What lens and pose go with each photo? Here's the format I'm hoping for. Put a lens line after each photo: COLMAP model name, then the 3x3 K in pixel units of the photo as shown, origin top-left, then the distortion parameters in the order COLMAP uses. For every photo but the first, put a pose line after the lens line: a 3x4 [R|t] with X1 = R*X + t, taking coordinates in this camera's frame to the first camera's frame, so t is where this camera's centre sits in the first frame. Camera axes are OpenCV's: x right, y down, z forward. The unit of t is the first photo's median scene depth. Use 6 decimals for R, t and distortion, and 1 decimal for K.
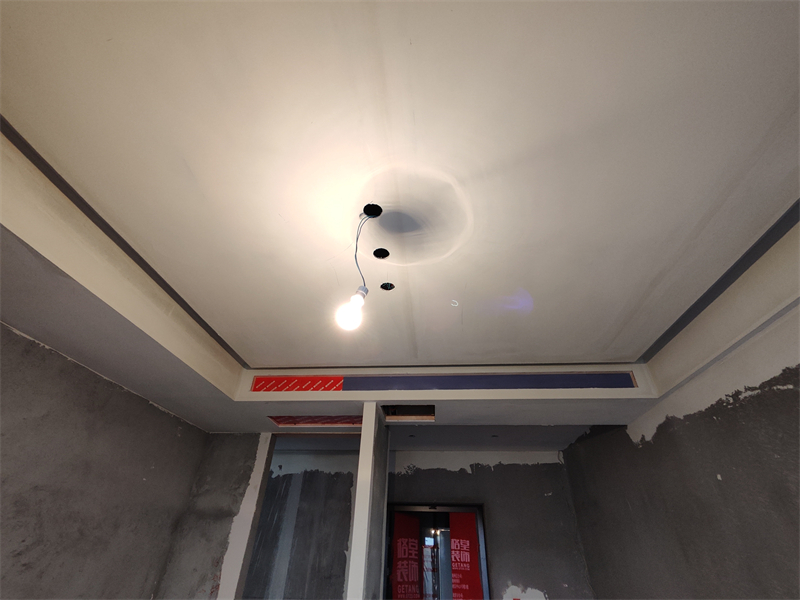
lens RADIAL K [[363.4, 0, 402.1], [0, 363.4, 311.5], [0, 0, 1]] dist [-0.004509, 0.005646]
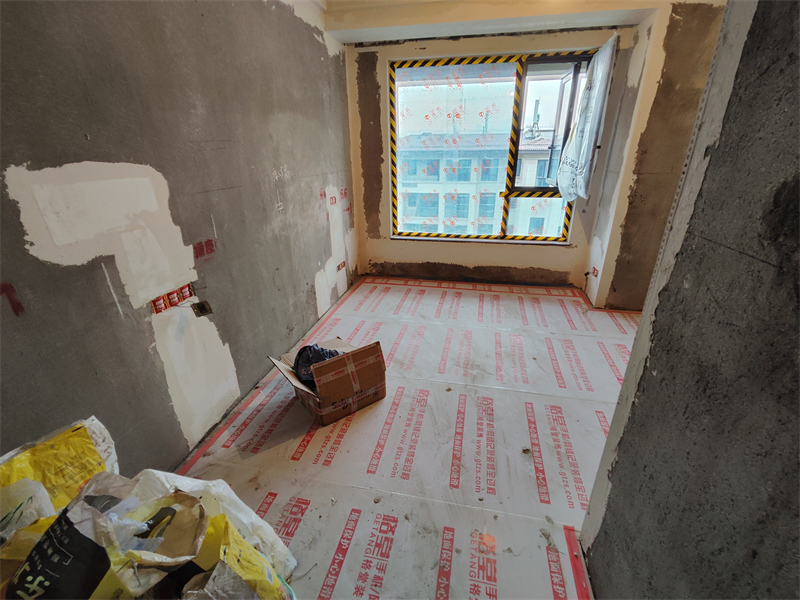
lens RADIAL K [[363.4, 0, 404.7], [0, 363.4, 311.1], [0, 0, 1]] dist [-0.004509, 0.005646]
pose [[-0.994183, -0.059716, 0.089638, 0.141708], [-0.074742, 0.981736, -0.174951, 0.798956], [-0.077553, -0.180632, -0.980488, 1.043849]]
